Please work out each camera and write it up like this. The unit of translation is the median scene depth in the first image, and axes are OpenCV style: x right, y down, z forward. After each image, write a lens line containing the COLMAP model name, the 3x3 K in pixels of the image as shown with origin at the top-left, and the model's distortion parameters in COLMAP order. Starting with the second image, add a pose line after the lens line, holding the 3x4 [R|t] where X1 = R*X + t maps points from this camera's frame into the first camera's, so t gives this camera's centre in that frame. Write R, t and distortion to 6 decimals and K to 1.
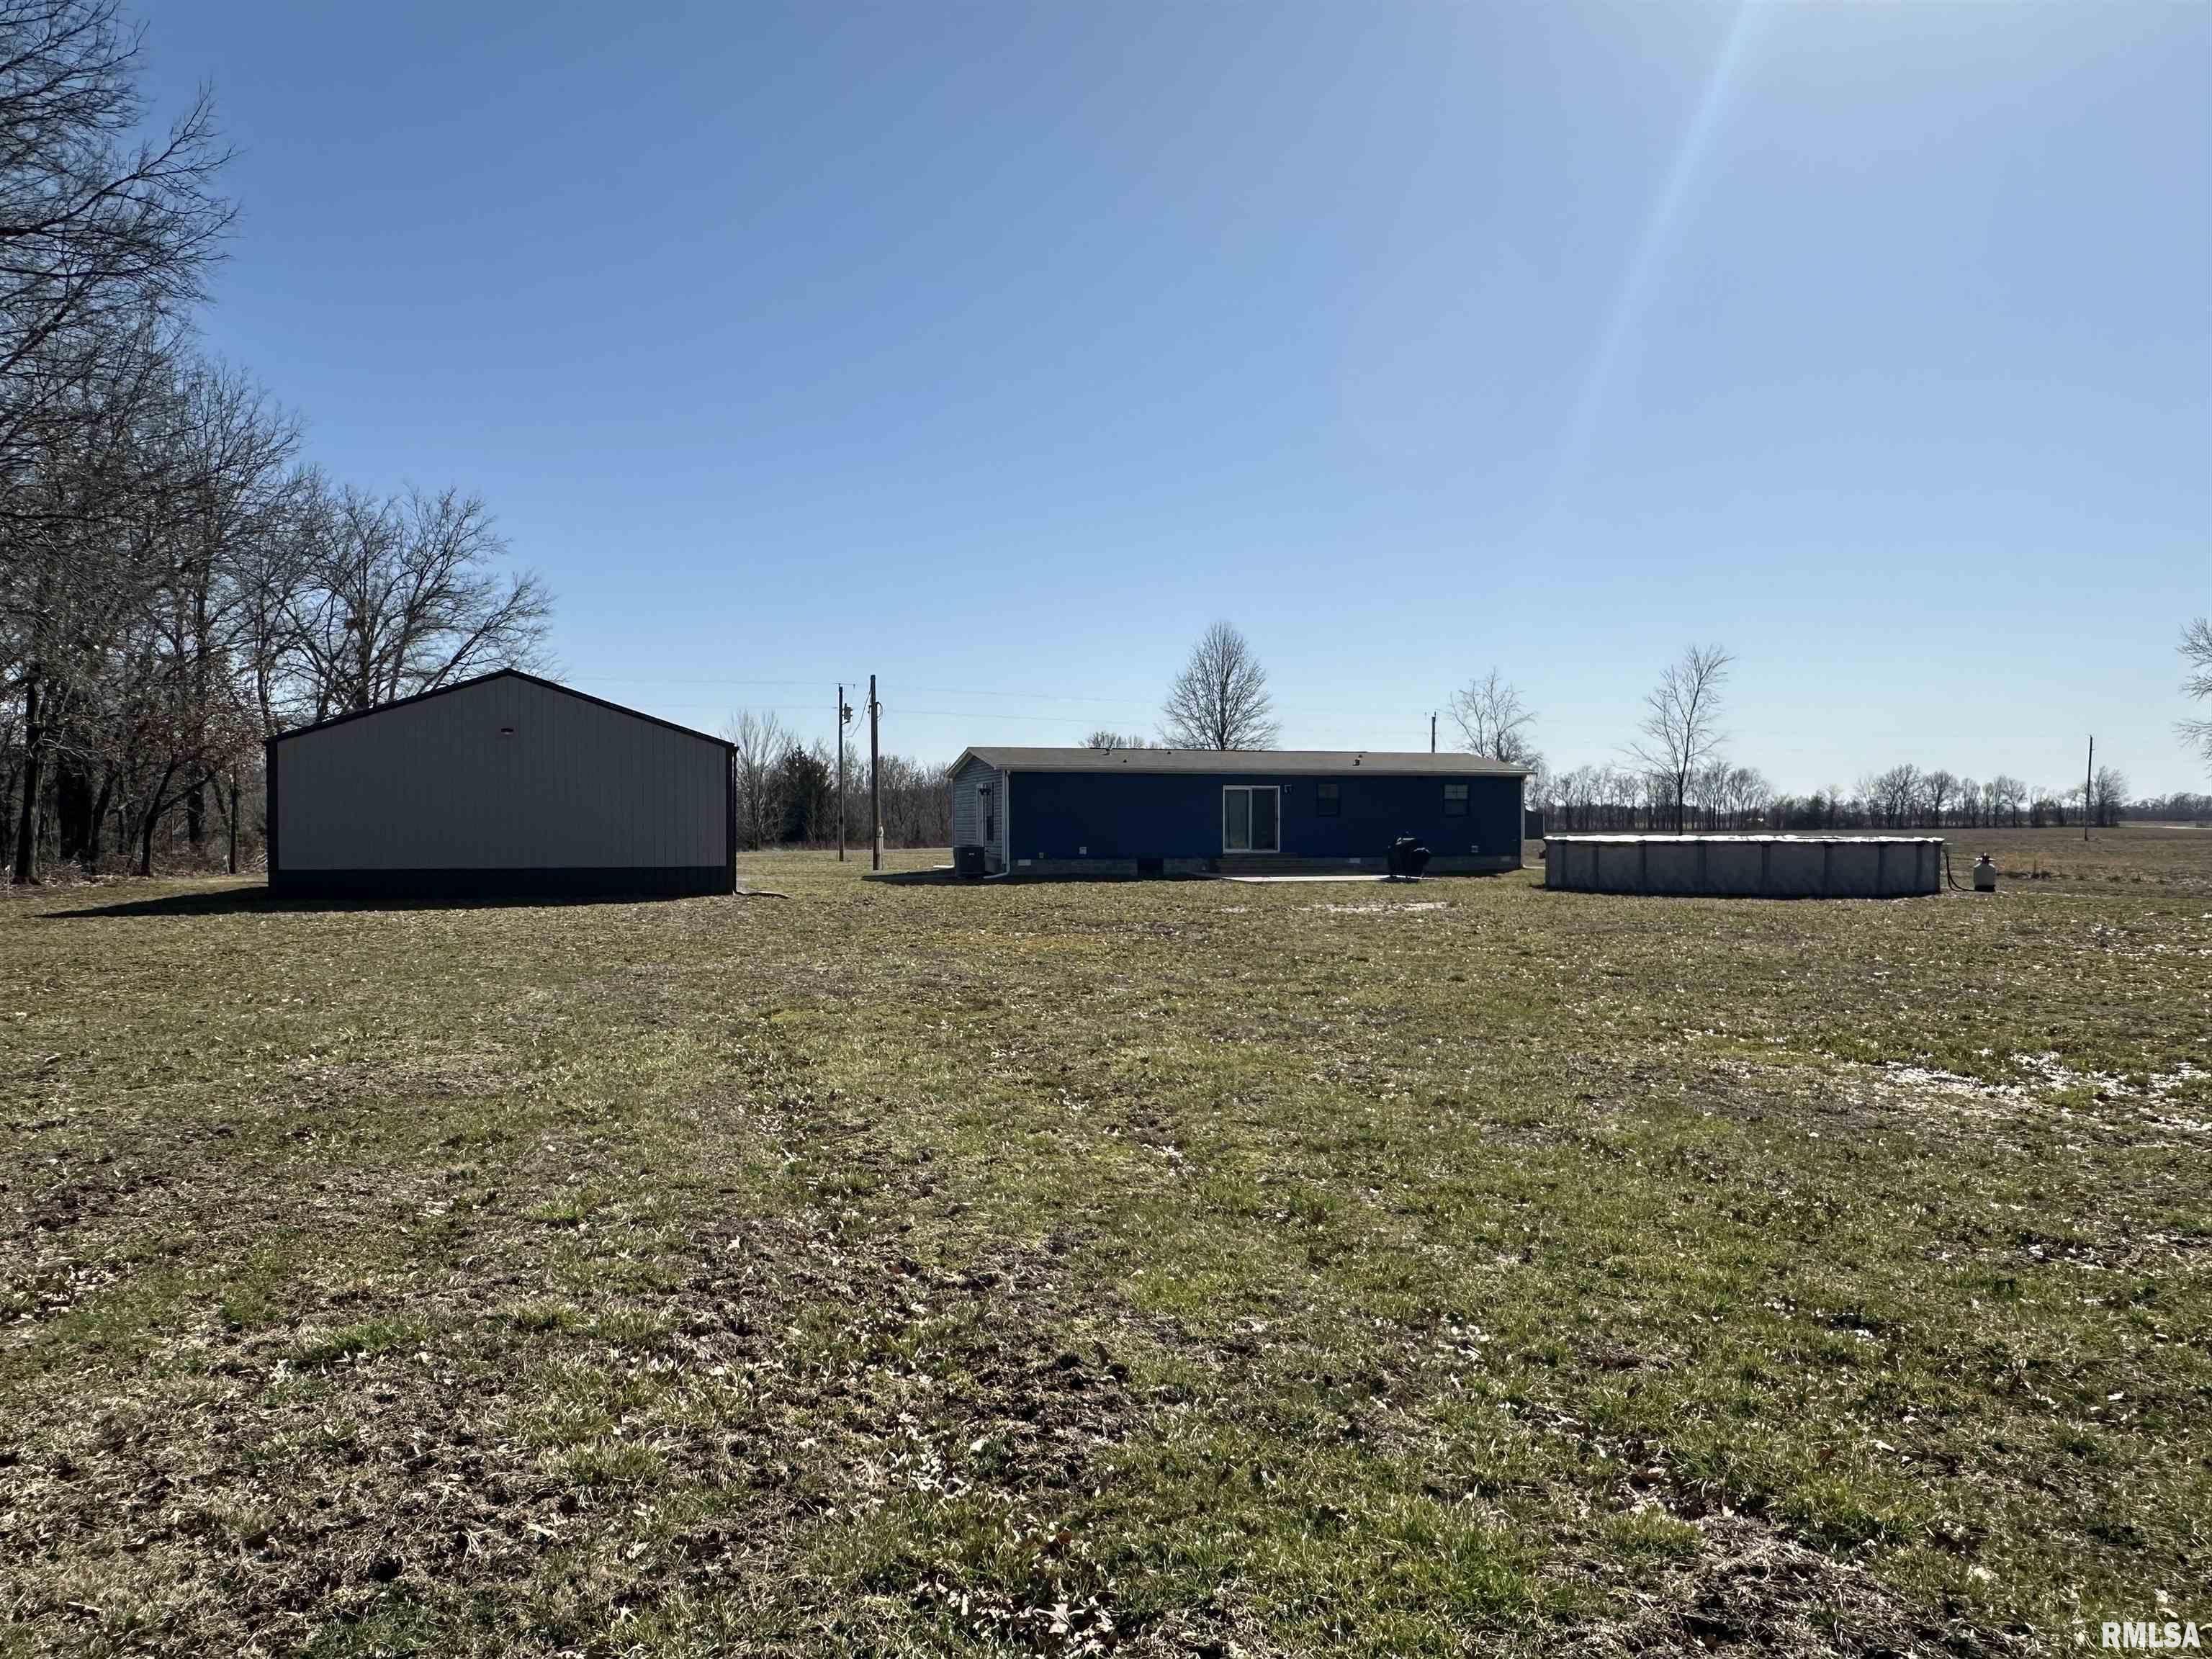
lens RADIAL K [[1457.3, 0, 1106.0], [0, 1457.3, 829.5], [0, 0, 1]] dist [0.002452, -0.000419]
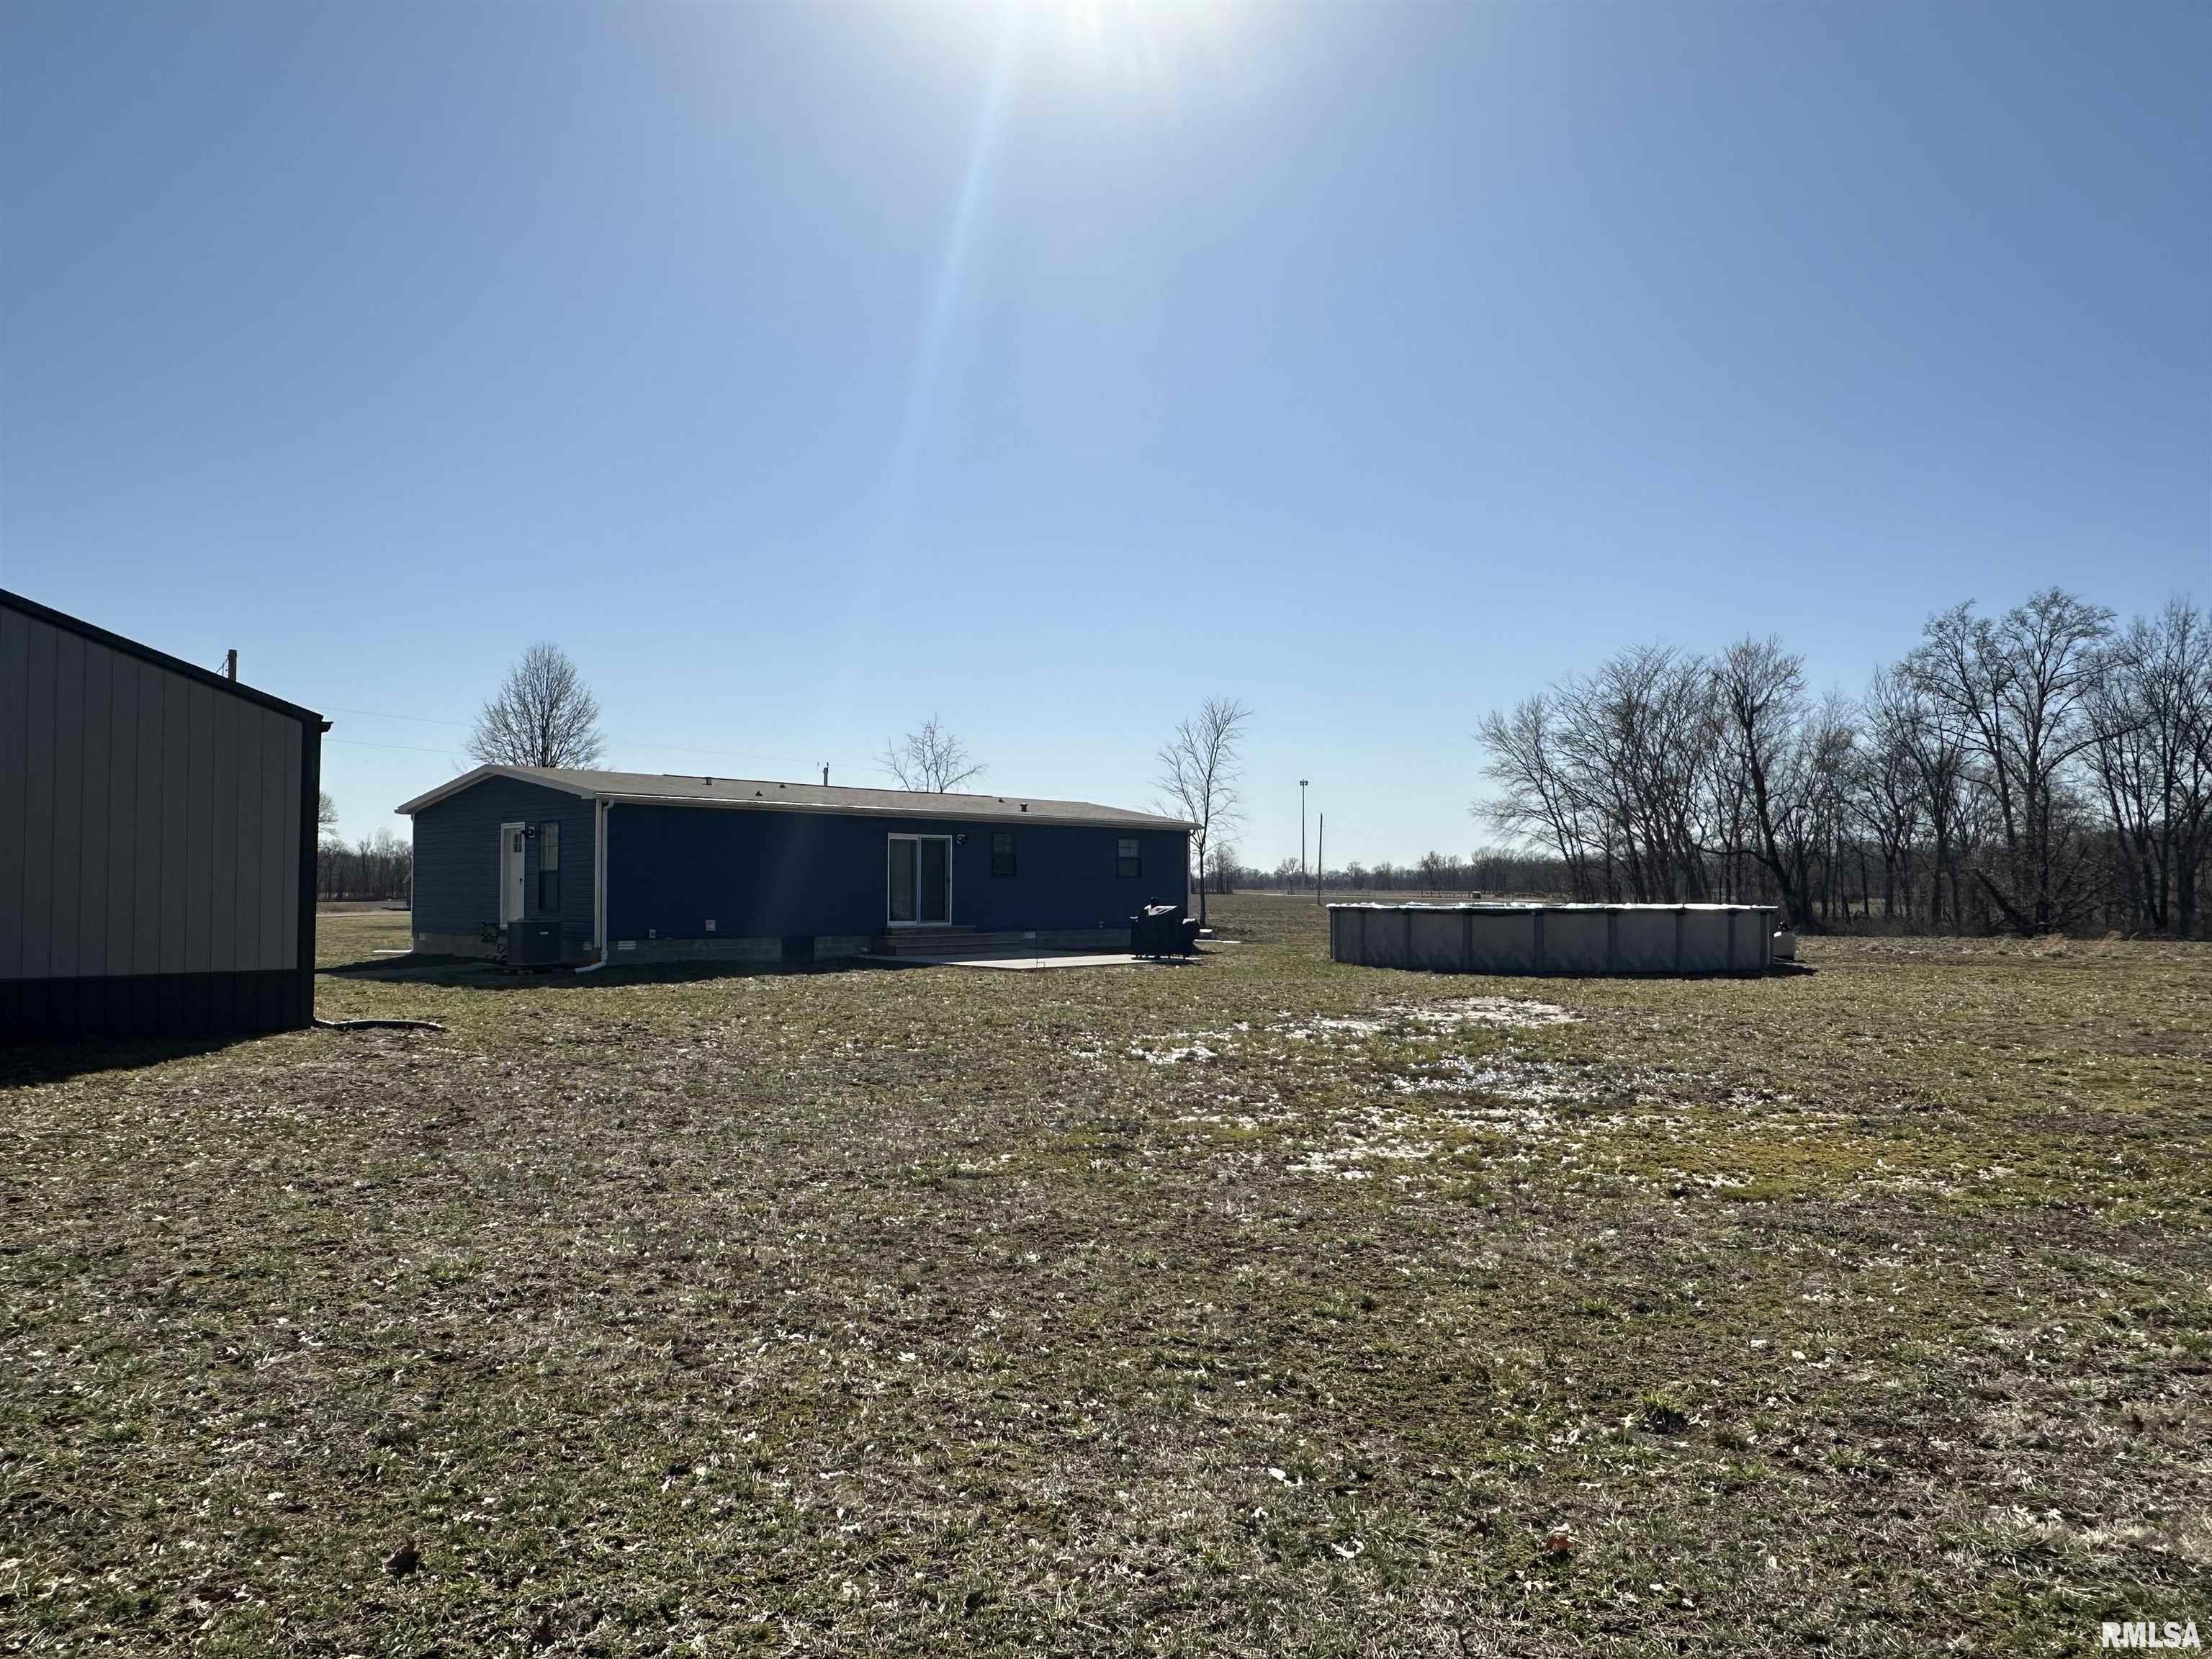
lens RADIAL K [[1491.3, 0, 1106.0], [0, 1491.3, 829.5], [0, 0, 1]] dist [-0.001807, -0.000368]
pose [[0.864176, 0.024595, 0.502588, -0.187153], [-0.003308, 0.999061, -0.043203, -0.000504], [-0.503179, 0.035672, 0.863446, 0.292107]]
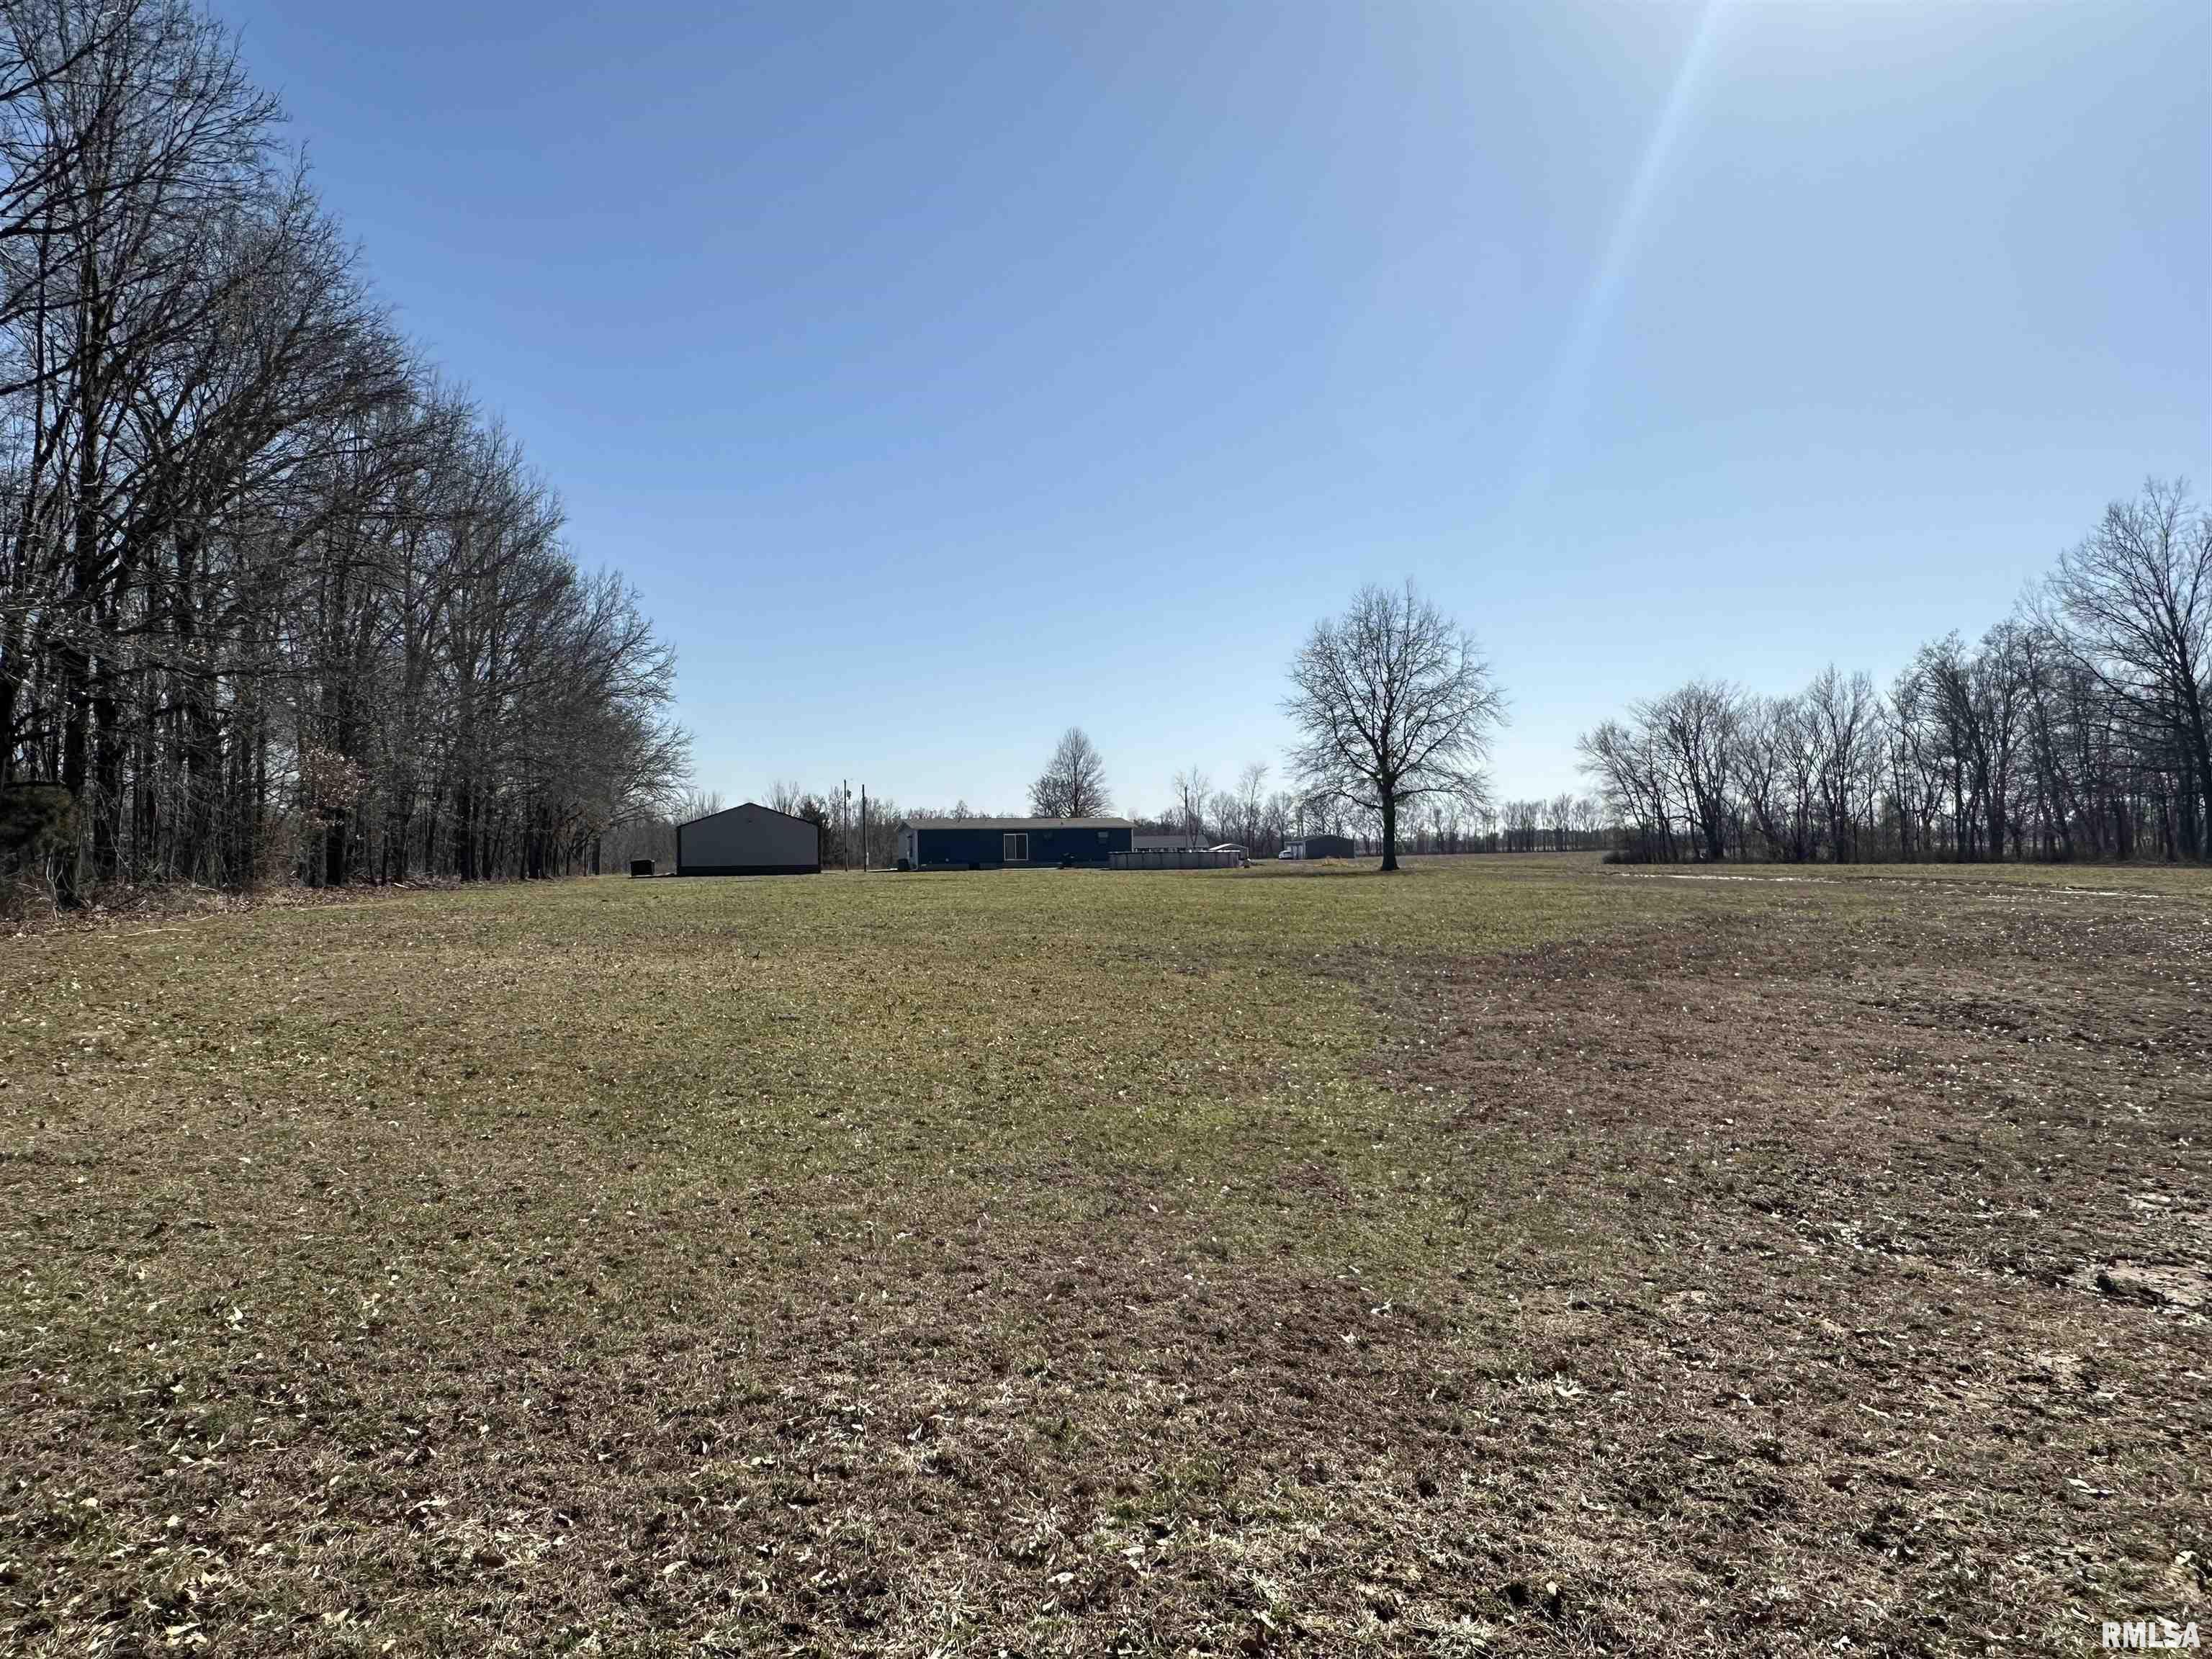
lens RADIAL K [[1457.3, 0, 1106.0], [0, 1457.3, 829.5], [0, 0, 1]] dist [0.002452, -0.000419]
pose [[0.999773, -0.021280, 0.001385, 0.297280], [0.021307, 0.999478, -0.024297, 0.033686], [-0.000867, 0.024321, 0.999704, -1.717842]]
